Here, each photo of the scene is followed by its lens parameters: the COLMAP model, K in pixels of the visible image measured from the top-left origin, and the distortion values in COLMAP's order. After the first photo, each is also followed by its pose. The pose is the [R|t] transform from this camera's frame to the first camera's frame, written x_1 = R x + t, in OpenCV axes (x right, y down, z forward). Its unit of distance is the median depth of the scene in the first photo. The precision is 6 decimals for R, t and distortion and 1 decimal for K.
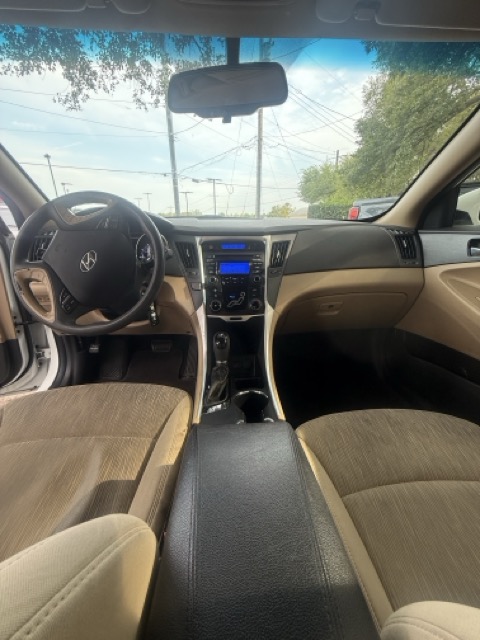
lens RADIAL K [[258.2, 0, 240.0], [0, 258.2, 320.0], [0, 0, 1]] dist [-0.000585, -0.000147]
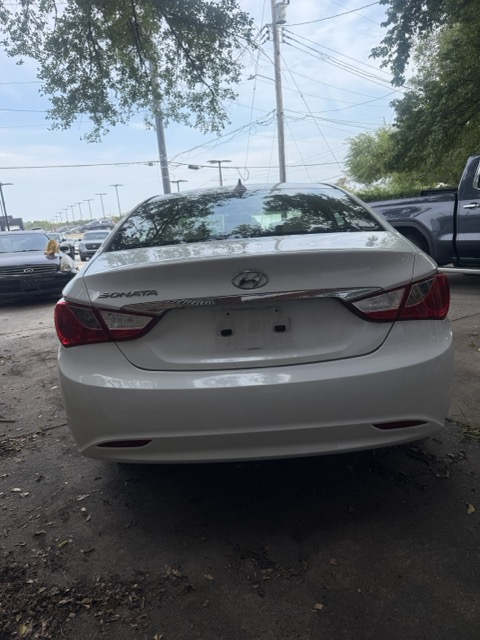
lens RADIAL K [[448.9, 0, 240.0], [0, 448.9, 320.0], [0, 0, 1]] dist [0.024362, -0.035717]
pose [[0.996368, -0.055882, -0.064242, 0.008712], [0.046690, 0.989525, -0.136605, 0.042032], [0.071203, 0.133109, 0.988540, -0.145793]]
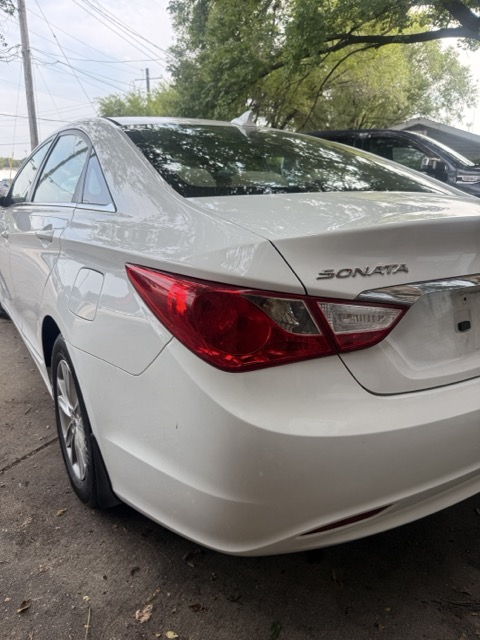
lens RADIAL K [[452.2, 0, 237.6], [0, 452.2, 321.4], [0, 0, 1]] dist [0.016283, -0.021850]
pose [[0.879190, -0.116885, 0.461912, -0.039226], [0.141298, 0.989795, -0.018480, 0.031983], [-0.455038, 0.081514, 0.886733, -0.111597]]
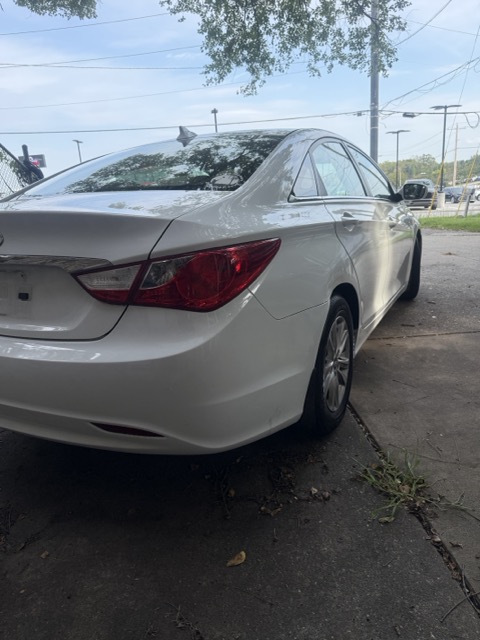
lens RADIAL K [[452.2, 0, 237.6], [0, 452.2, 321.4], [0, 0, 1]] dist [0.016283, -0.021850]
pose [[0.862881, 0.093409, -0.496700, 0.066415], [-0.122720, 0.992084, -0.026623, 0.035831], [0.490282, 0.083927, 0.867514, -0.117820]]
